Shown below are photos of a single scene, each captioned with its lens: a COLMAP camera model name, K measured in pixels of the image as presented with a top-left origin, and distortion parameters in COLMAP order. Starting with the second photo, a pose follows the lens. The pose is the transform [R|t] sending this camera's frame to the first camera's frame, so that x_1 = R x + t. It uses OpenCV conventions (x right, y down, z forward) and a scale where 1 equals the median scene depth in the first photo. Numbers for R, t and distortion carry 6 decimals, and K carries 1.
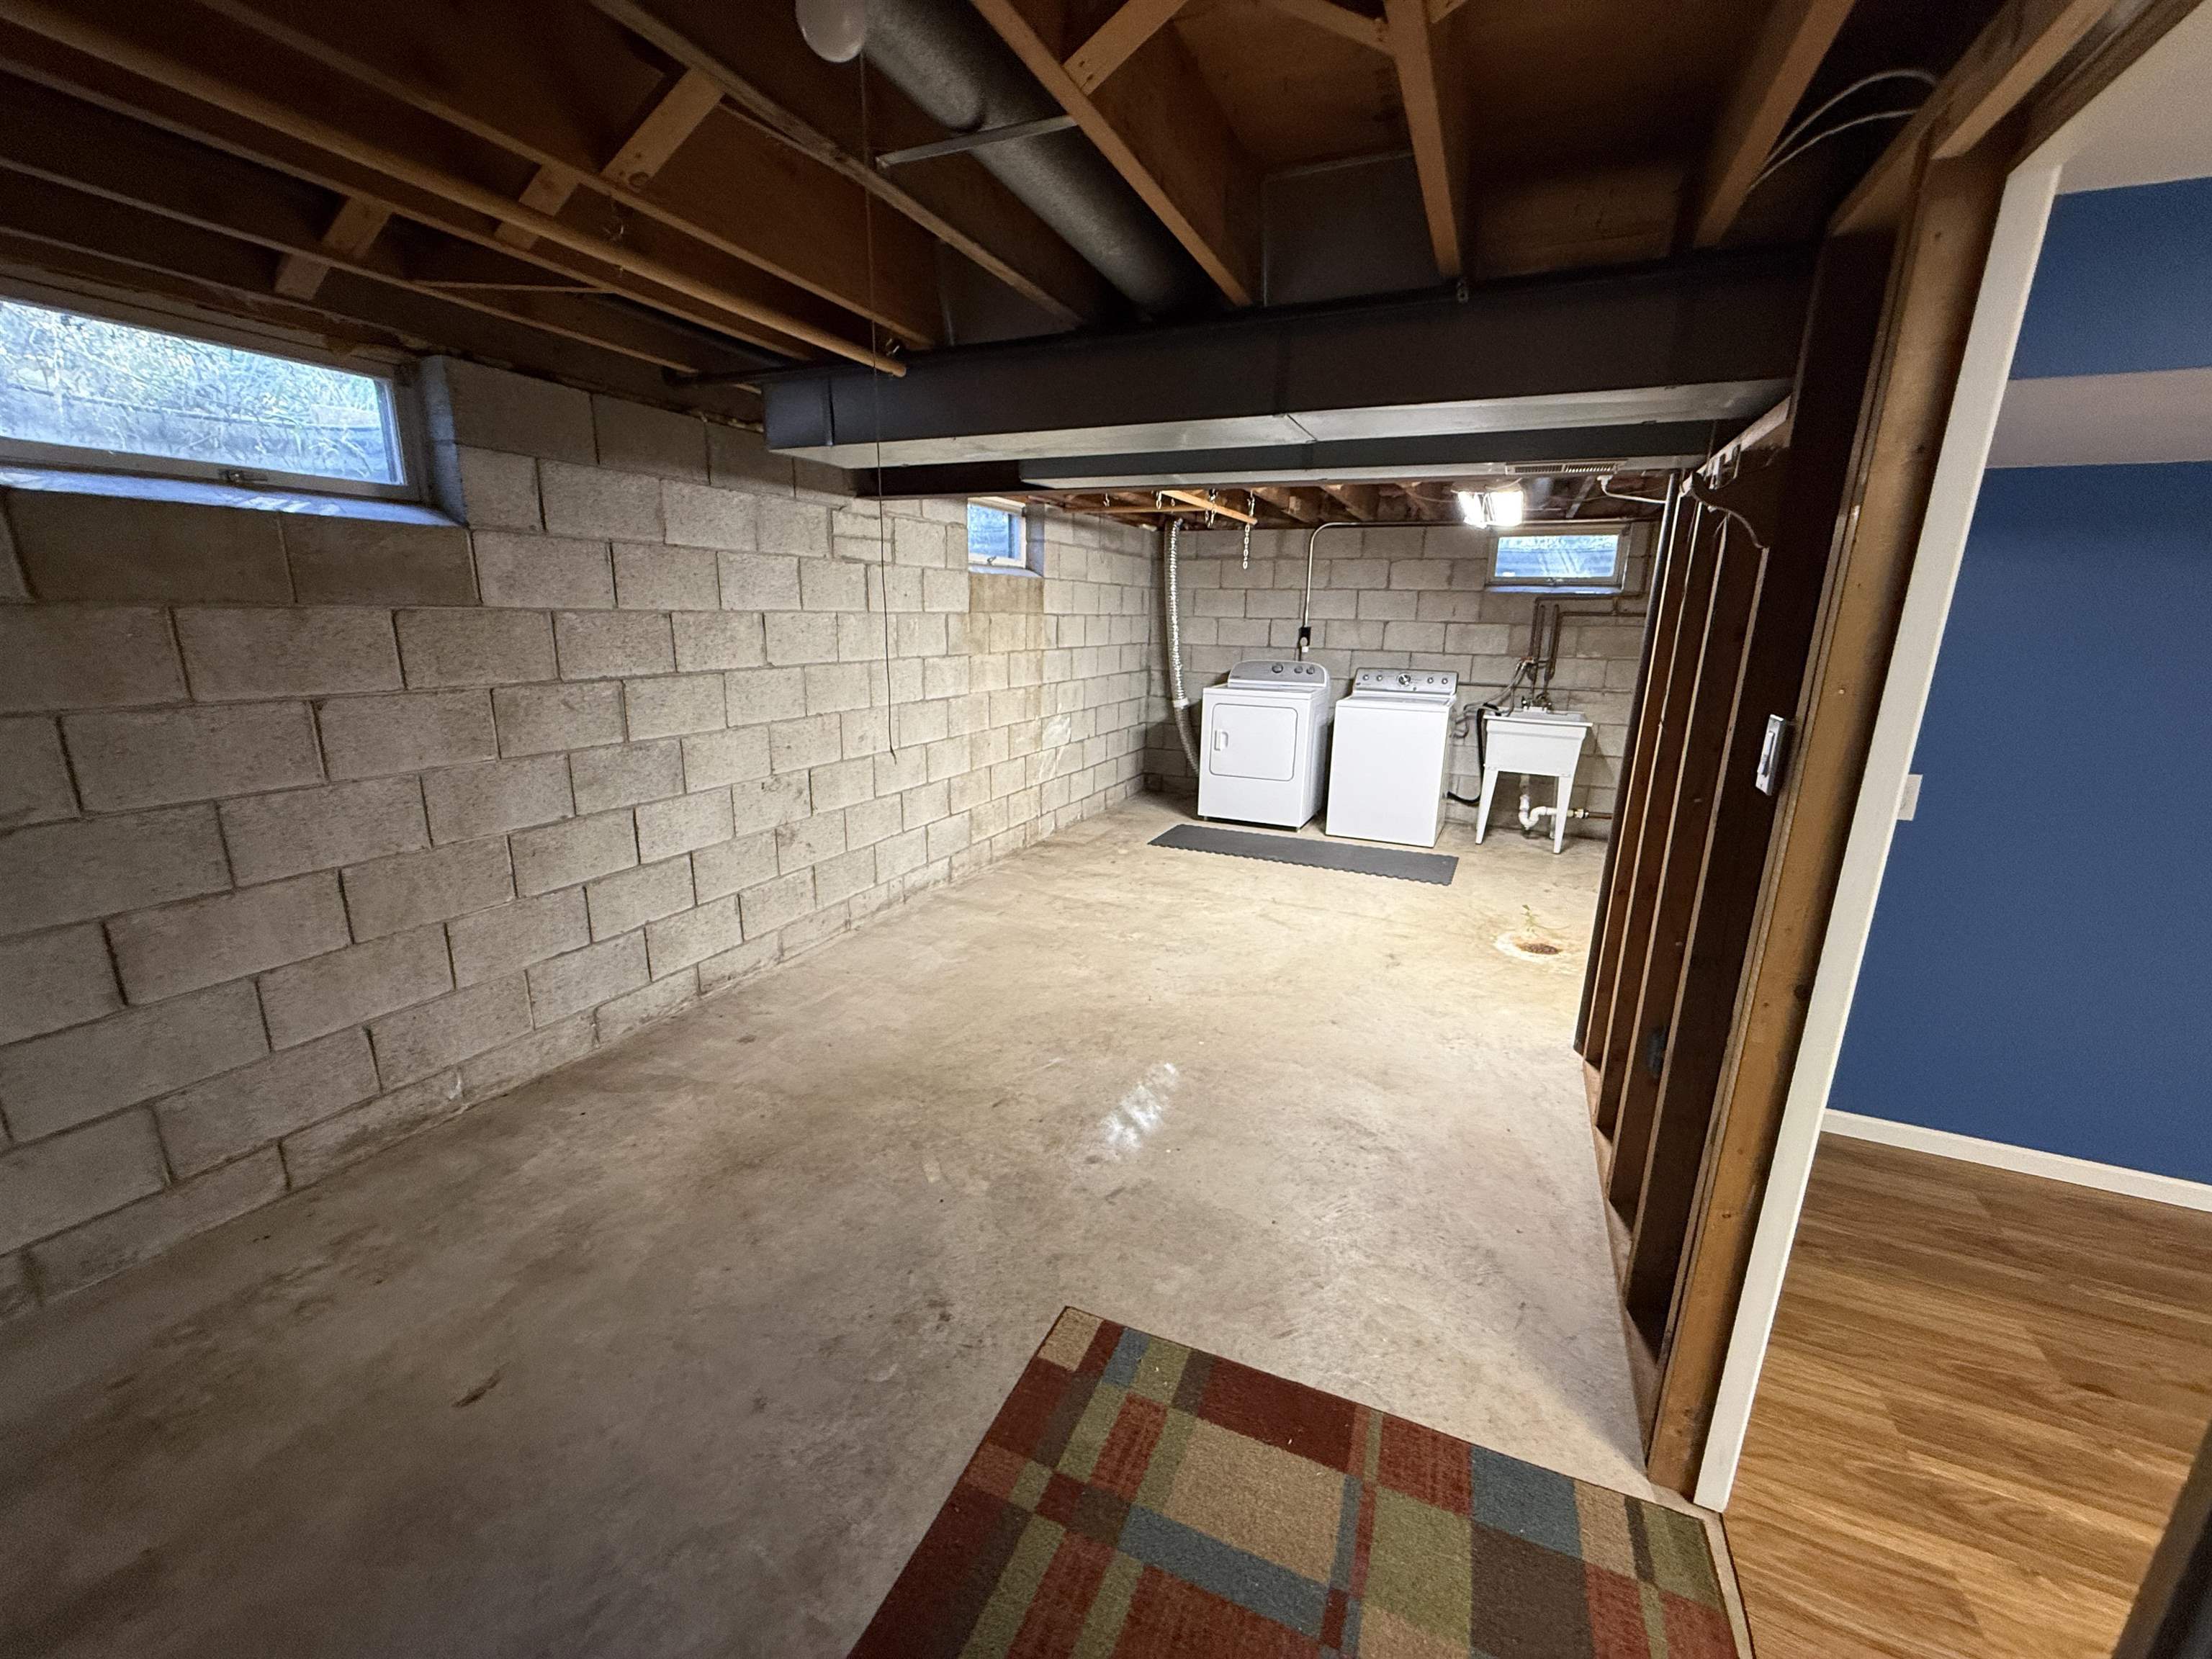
lens RADIAL K [[878.1, 0, 1099.0], [0, 878.1, 834.1], [0, 0, 1]] dist [0.000465, -0.000183]
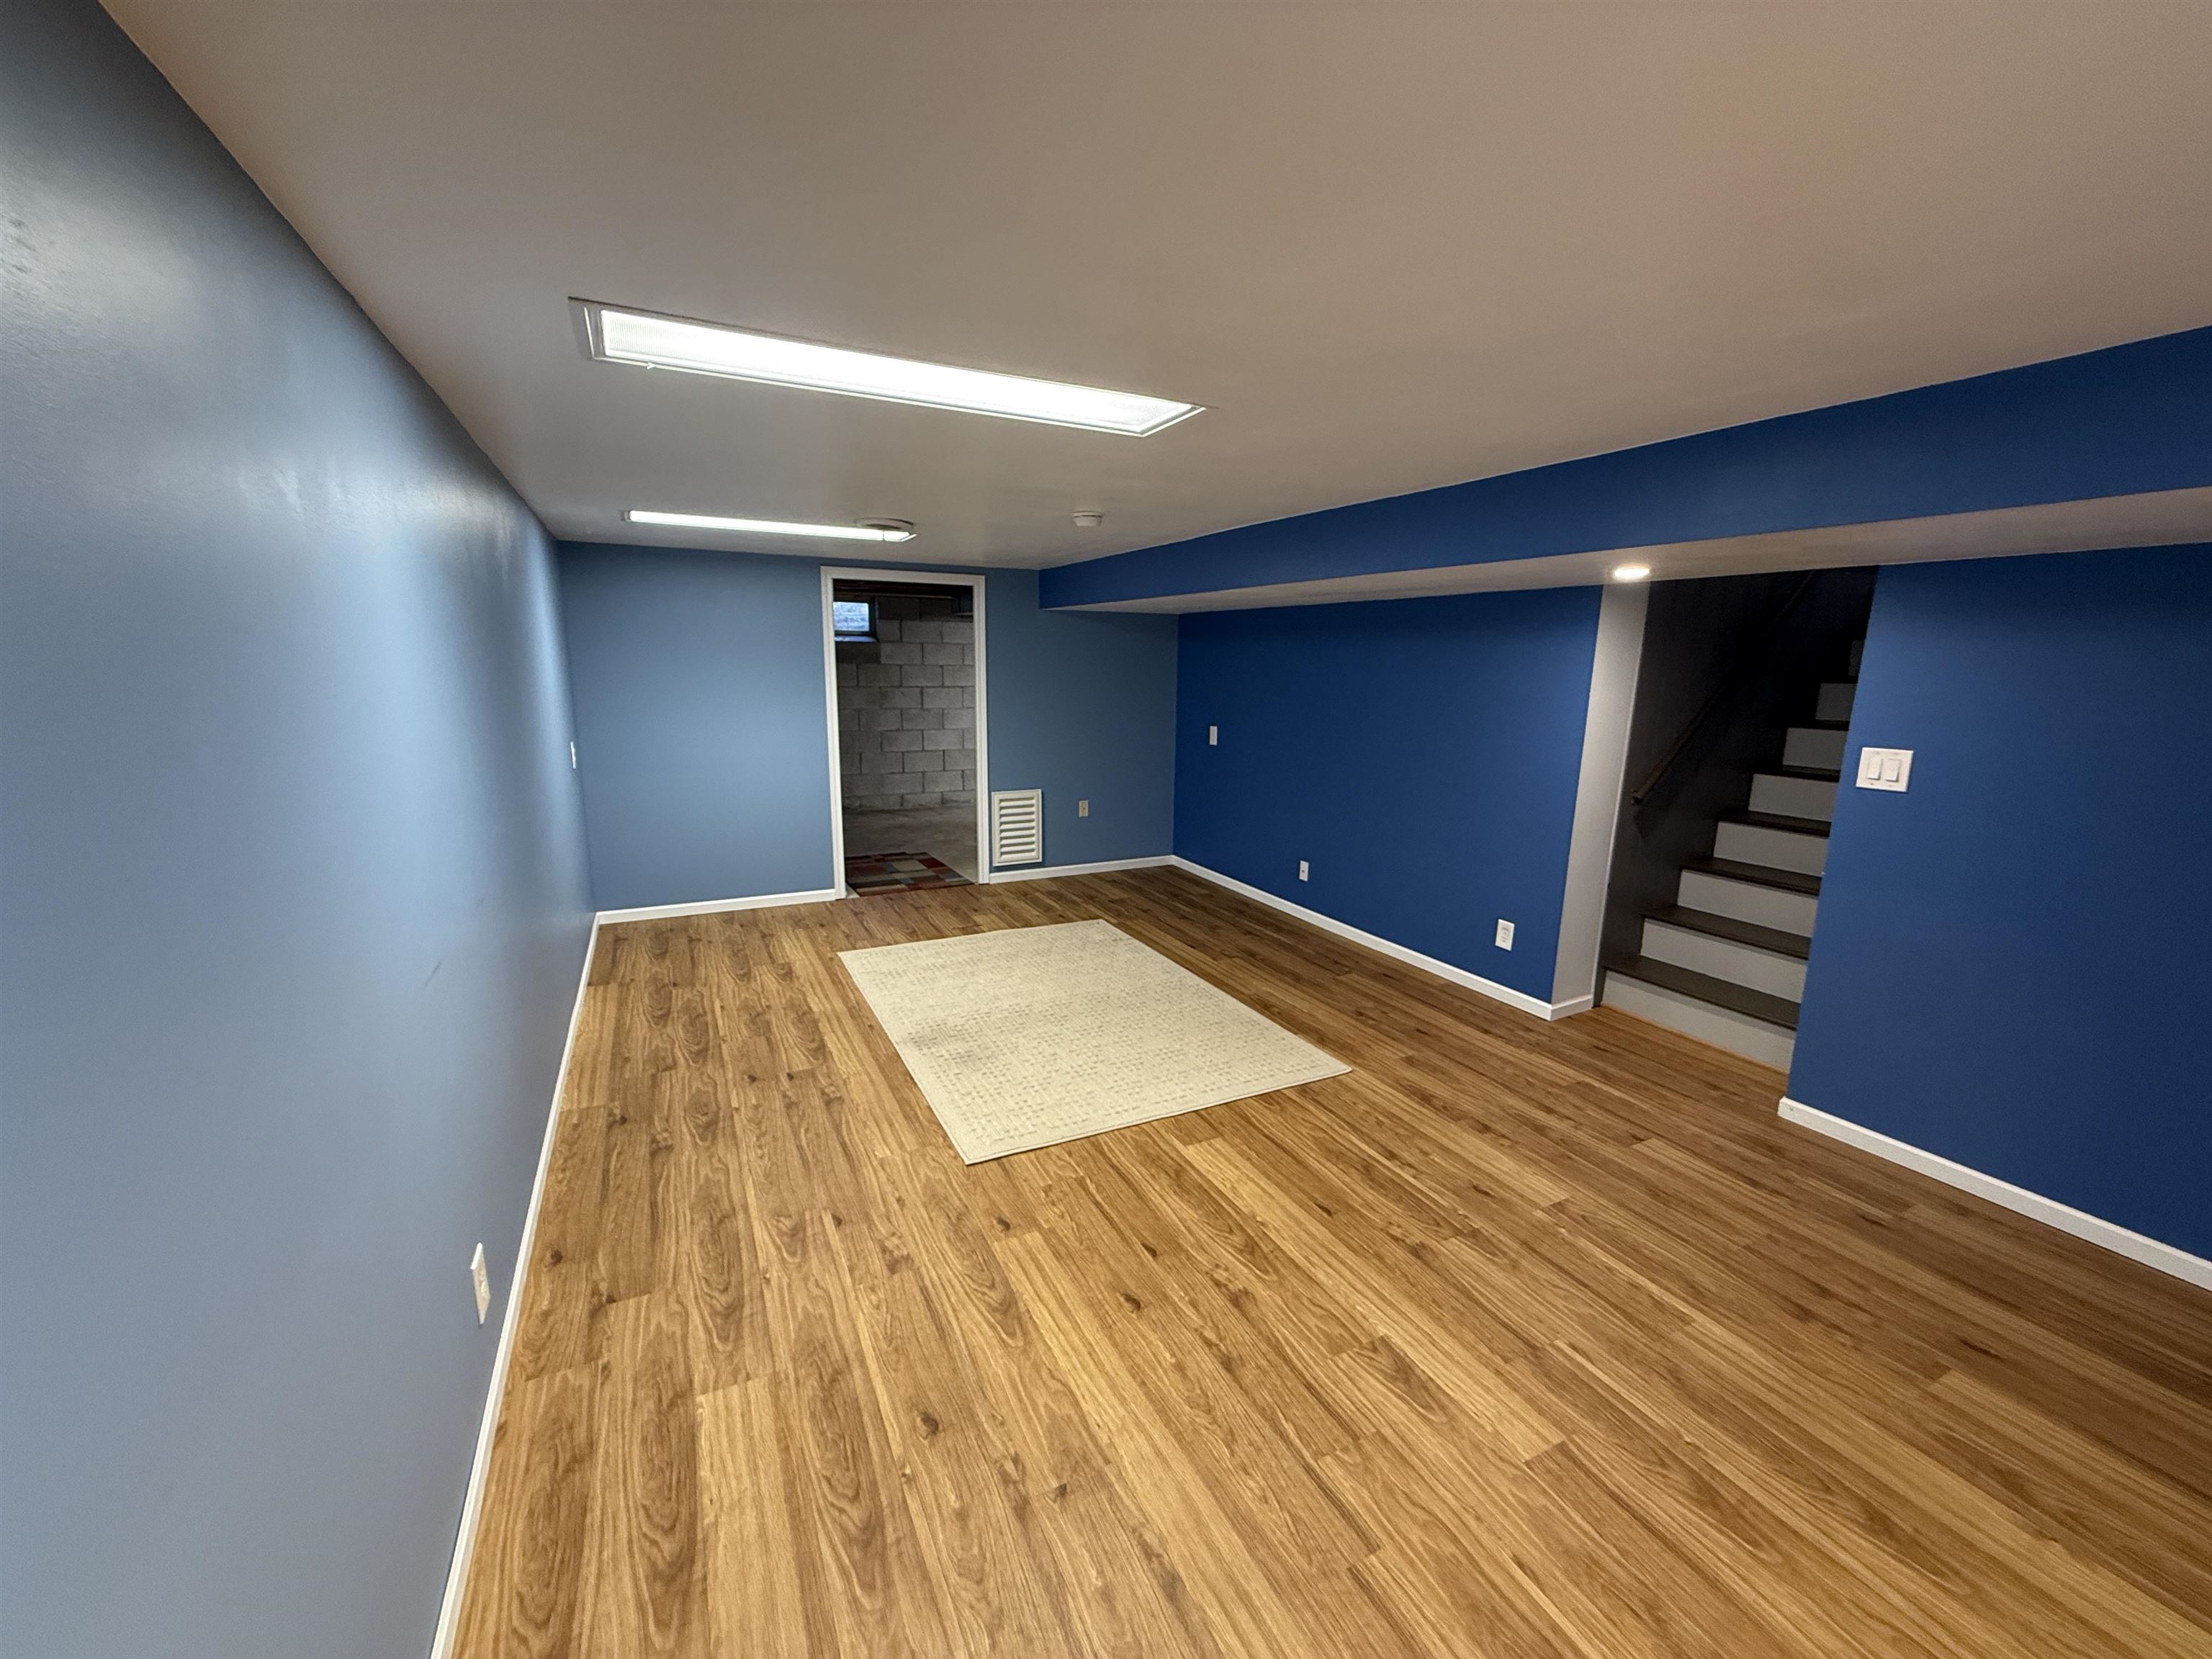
lens RADIAL K [[878.1, 0, 1097.9], [0, 878.1, 835.5], [0, 0, 1]] dist [0.000465, -0.000183]
pose [[0.774143, 0.115881, -0.622314, 1.512815], [-0.152241, 0.988329, -0.005346, 0.206202], [0.614432, 0.098880, 0.782749, -0.773181]]
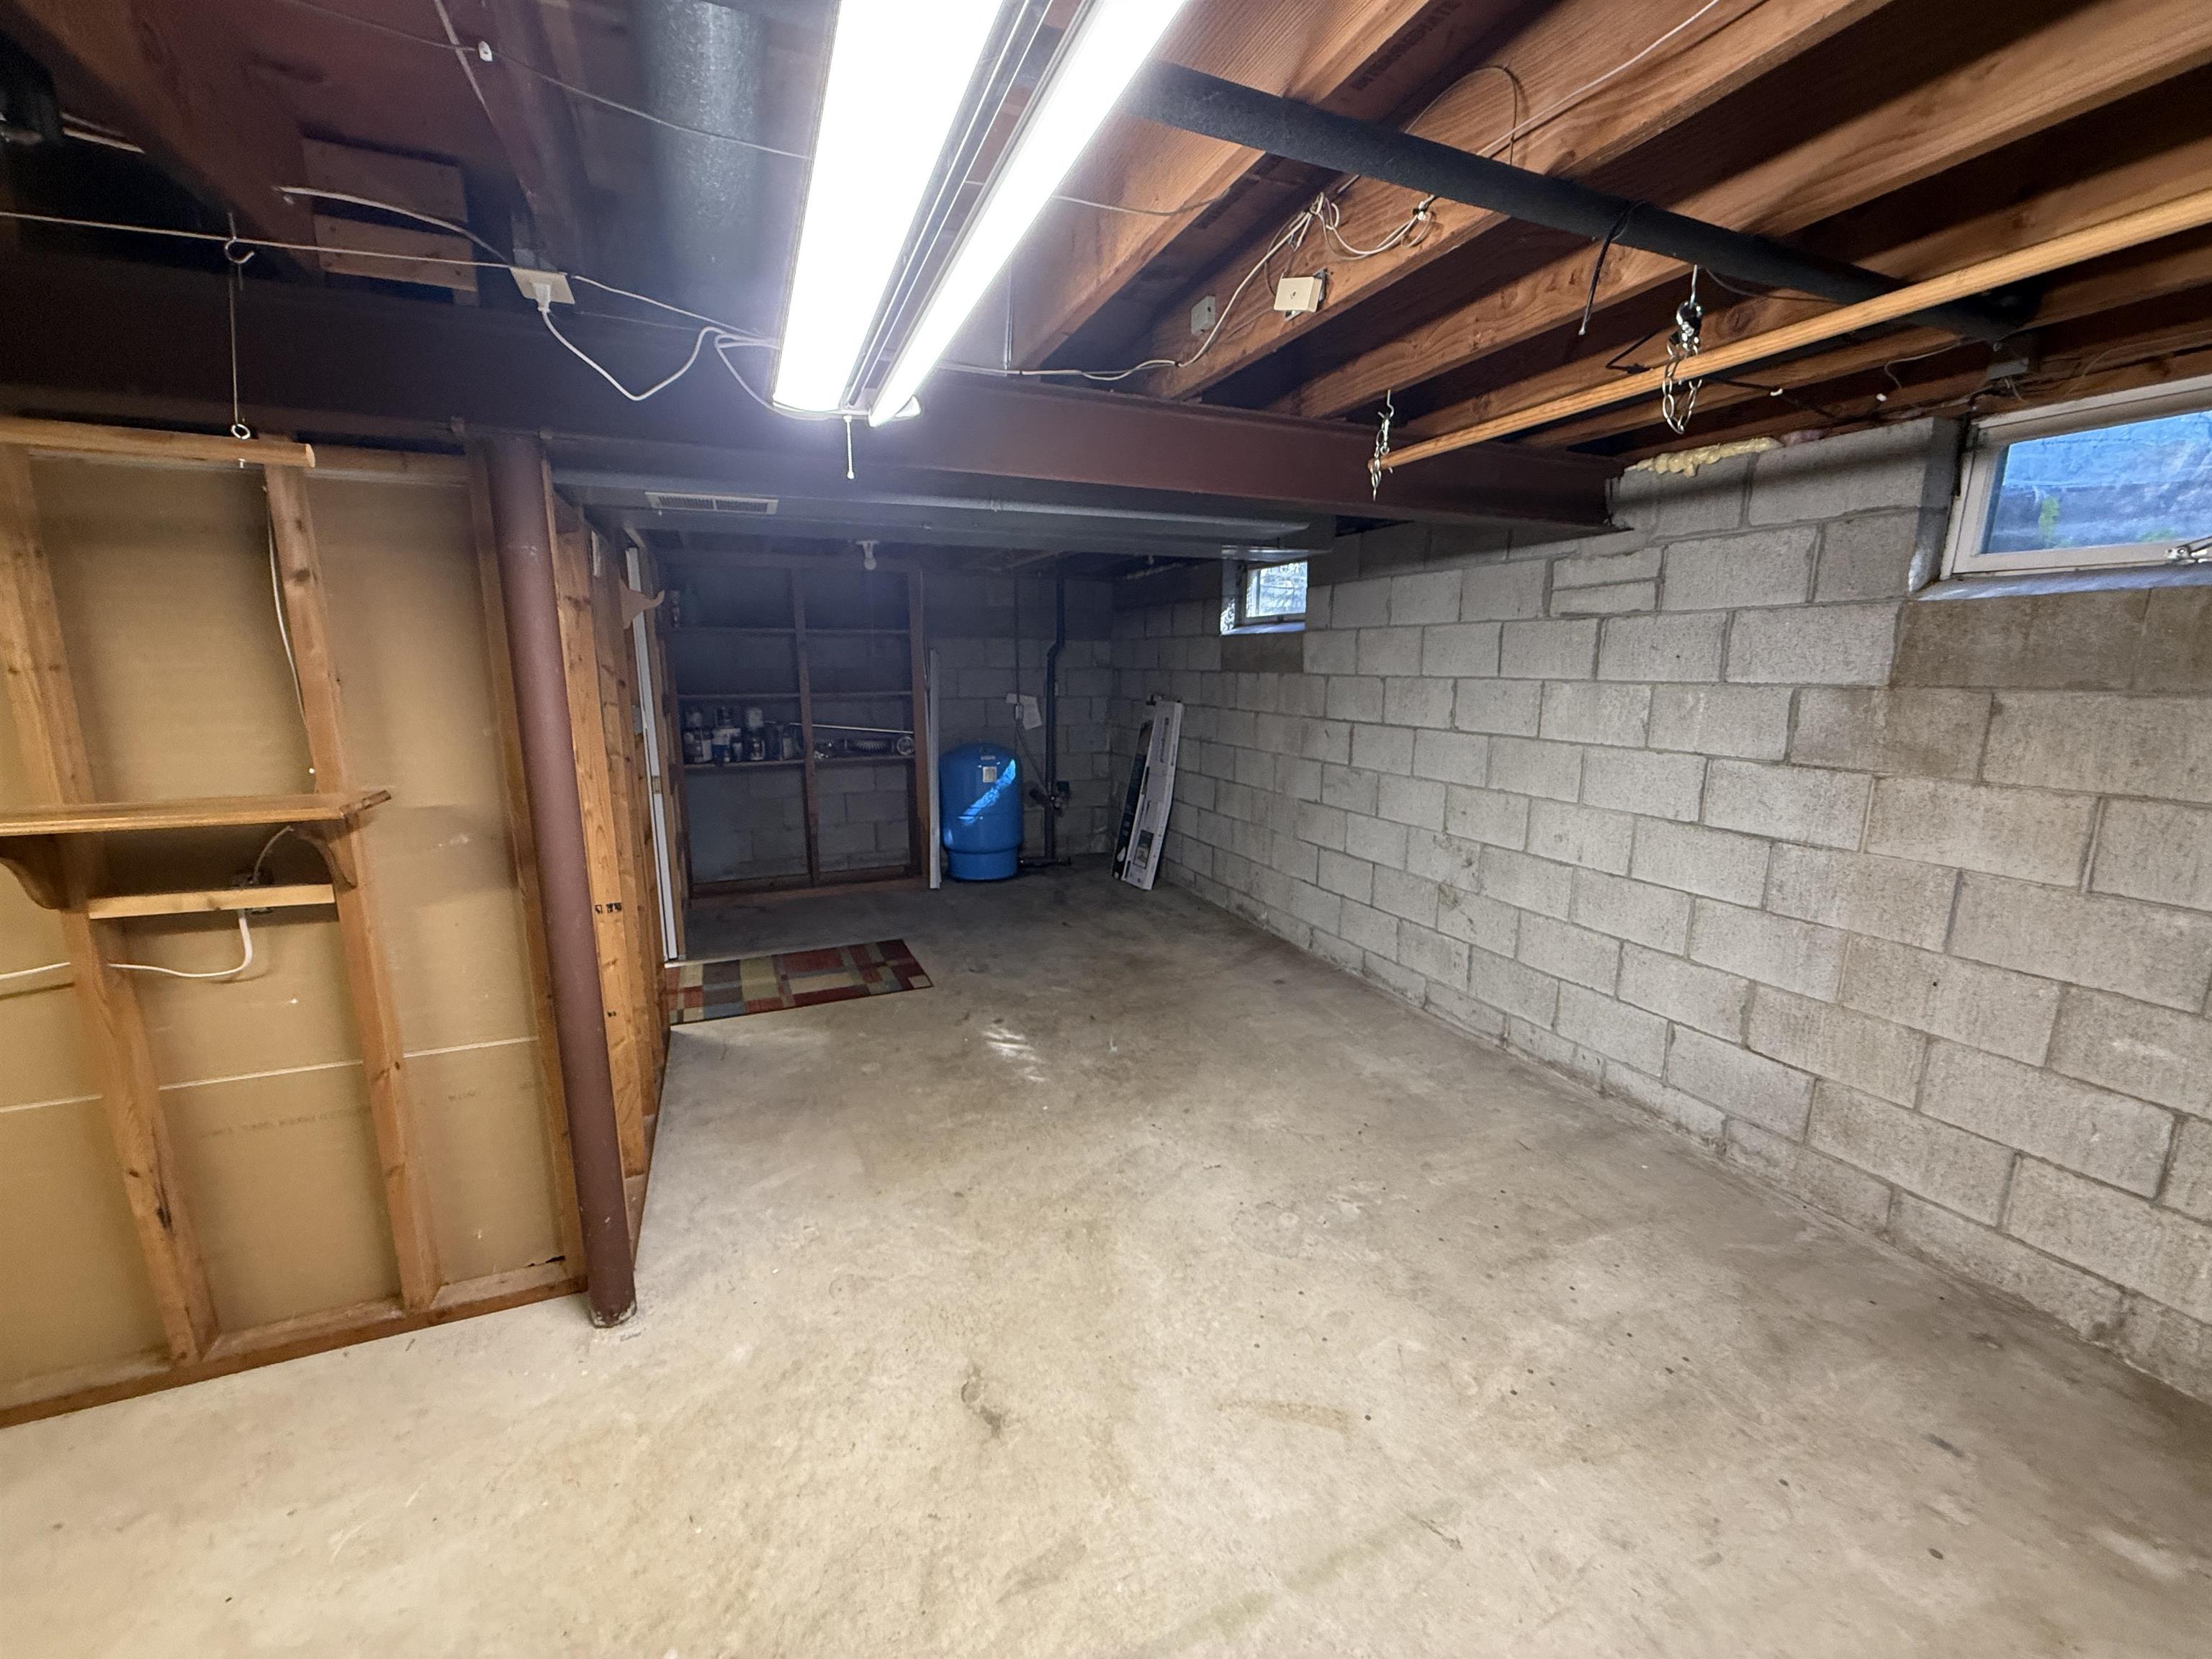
lens RADIAL K [[878.1, 0, 1096.9], [0, 878.1, 822.4], [0, 0, 1]] dist [0.000465, -0.000183]
pose [[-0.682585, 0.111648, -0.722227, 0.644220], [-0.195836, 0.924173, 0.327954, -0.331649], [0.704078, 0.365294, -0.608962, 1.313361]]
